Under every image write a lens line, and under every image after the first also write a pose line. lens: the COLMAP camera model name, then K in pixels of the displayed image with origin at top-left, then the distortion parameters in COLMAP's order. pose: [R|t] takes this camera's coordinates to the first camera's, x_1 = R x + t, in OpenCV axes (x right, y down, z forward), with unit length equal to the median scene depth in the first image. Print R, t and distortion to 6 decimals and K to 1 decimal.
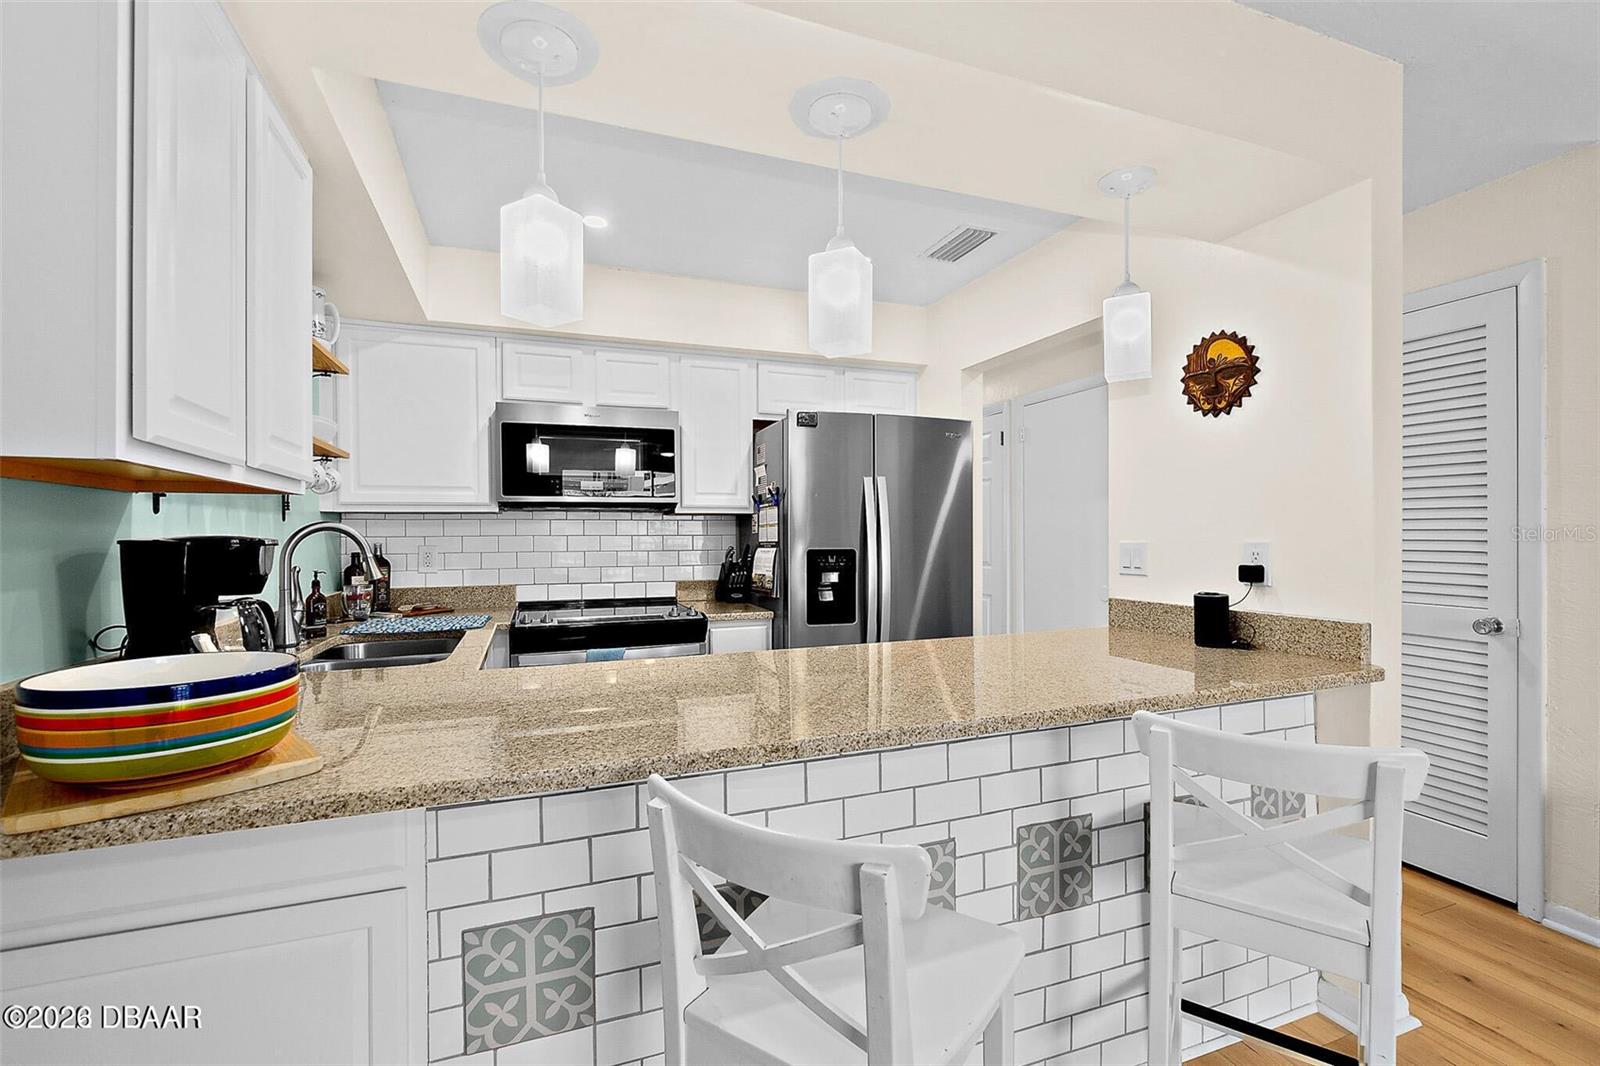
lens RADIAL K [[689.4, 0, 787.9], [0, 689.4, 536.5], [0, 0, 1]] dist [-0.004723, 0.000360]
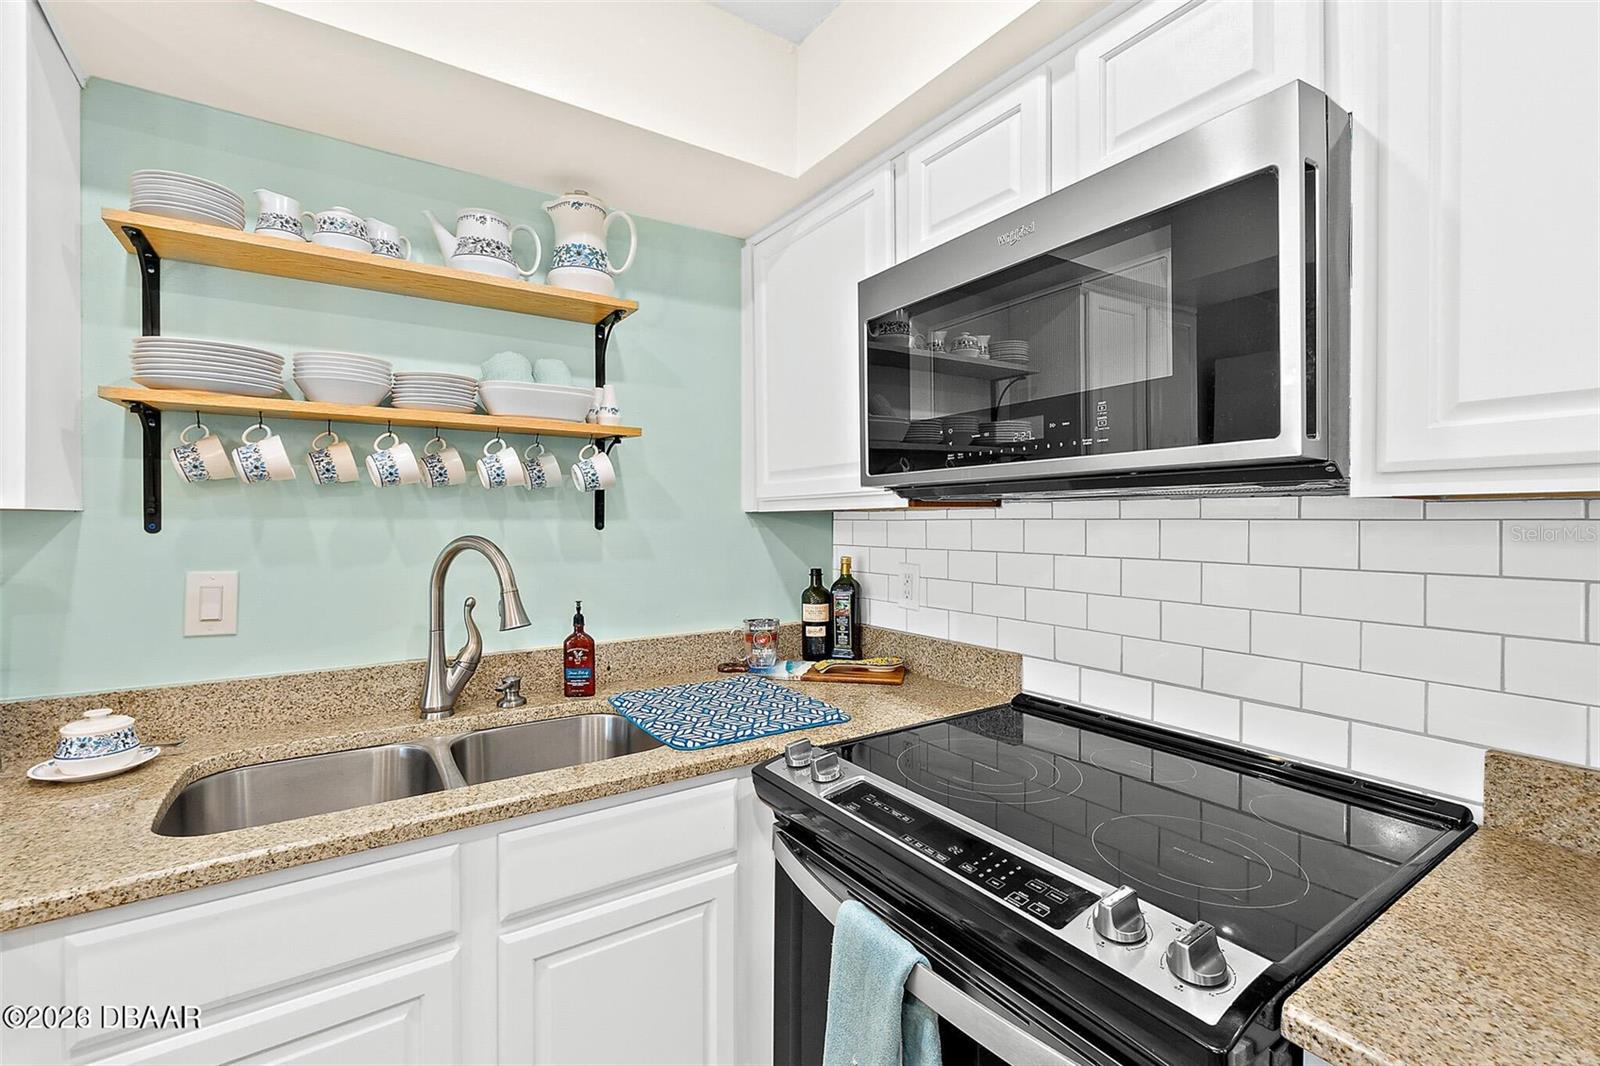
lens RADIAL K [[689.4, 0, 796.9], [0, 689.4, 524.4], [0, 0, 1]] dist [-0.004723, 0.000360]
pose [[0.235313, 0.012121, -0.971844, 0.062491], [-0.001954, 0.999926, 0.011998, -0.047966], [0.971918, -0.000925, 0.235319, 1.337683]]
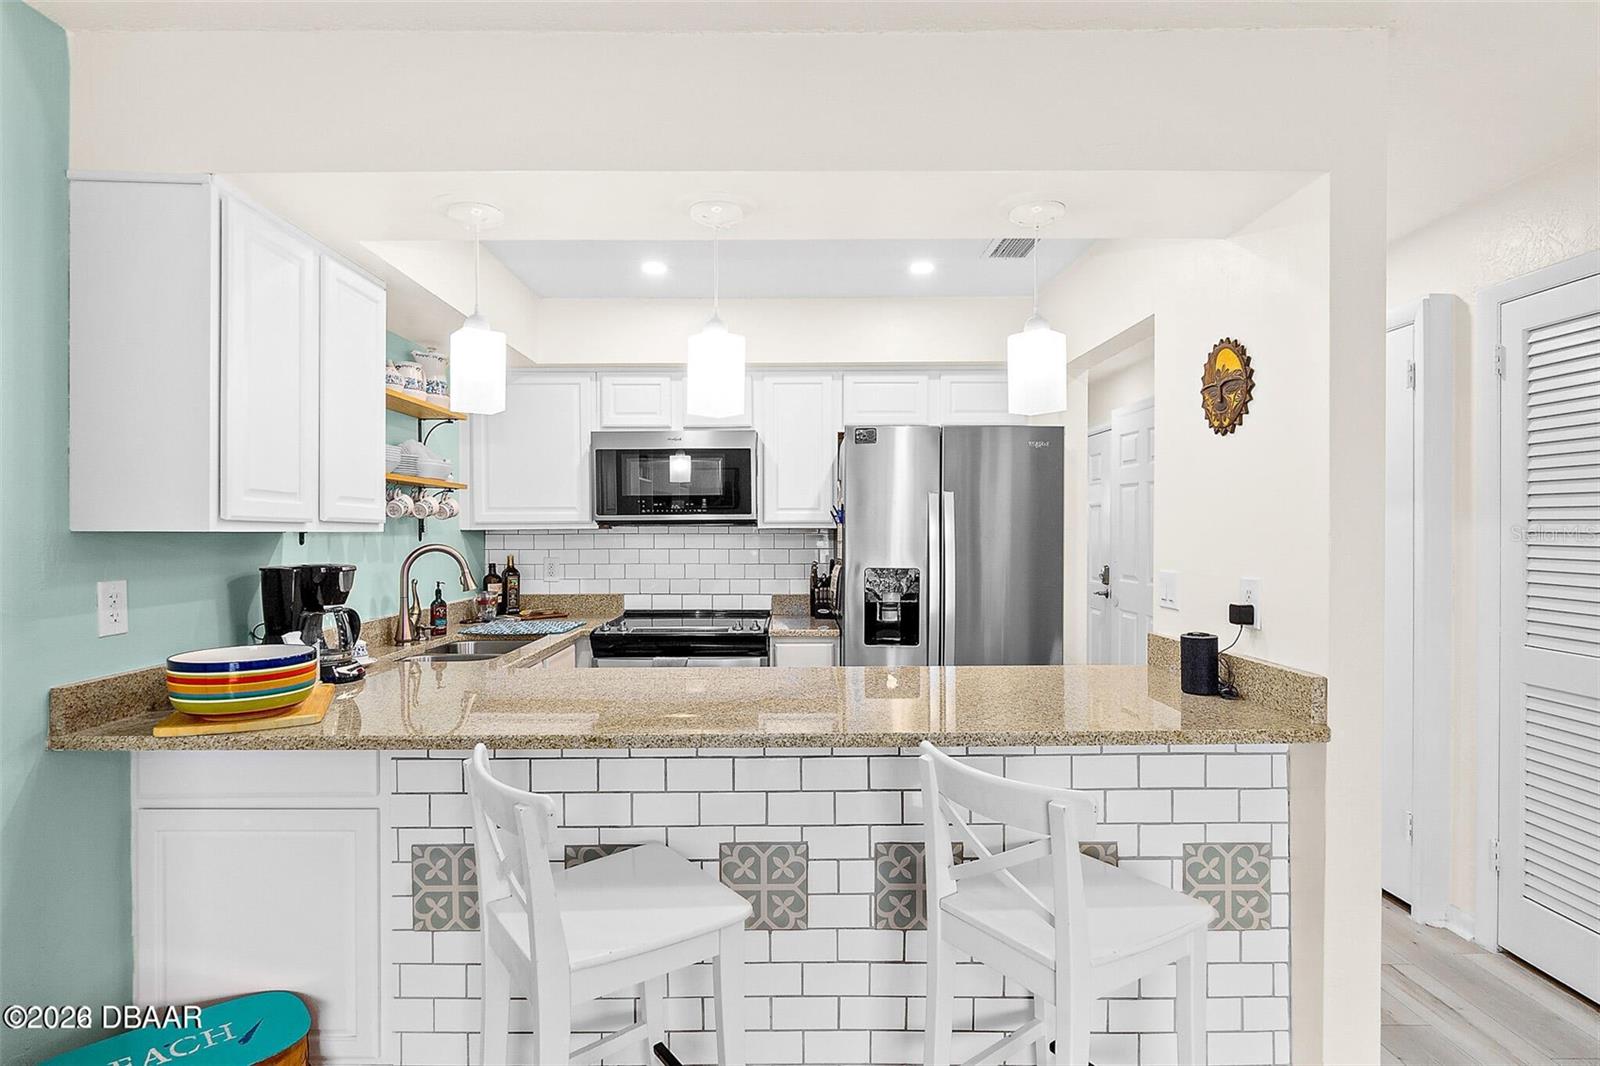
lens RADIAL K [[809.9, 0, 787.4], [0, 809.9, 532.2], [0, 0, 1]] dist [-0.004252, -0.000823]
pose [[0.938261, 0.003791, -0.345907, 0.528518], [-0.003015, 0.999992, 0.002780, -0.058052], [0.345915, -0.001565, 0.938265, -0.201726]]
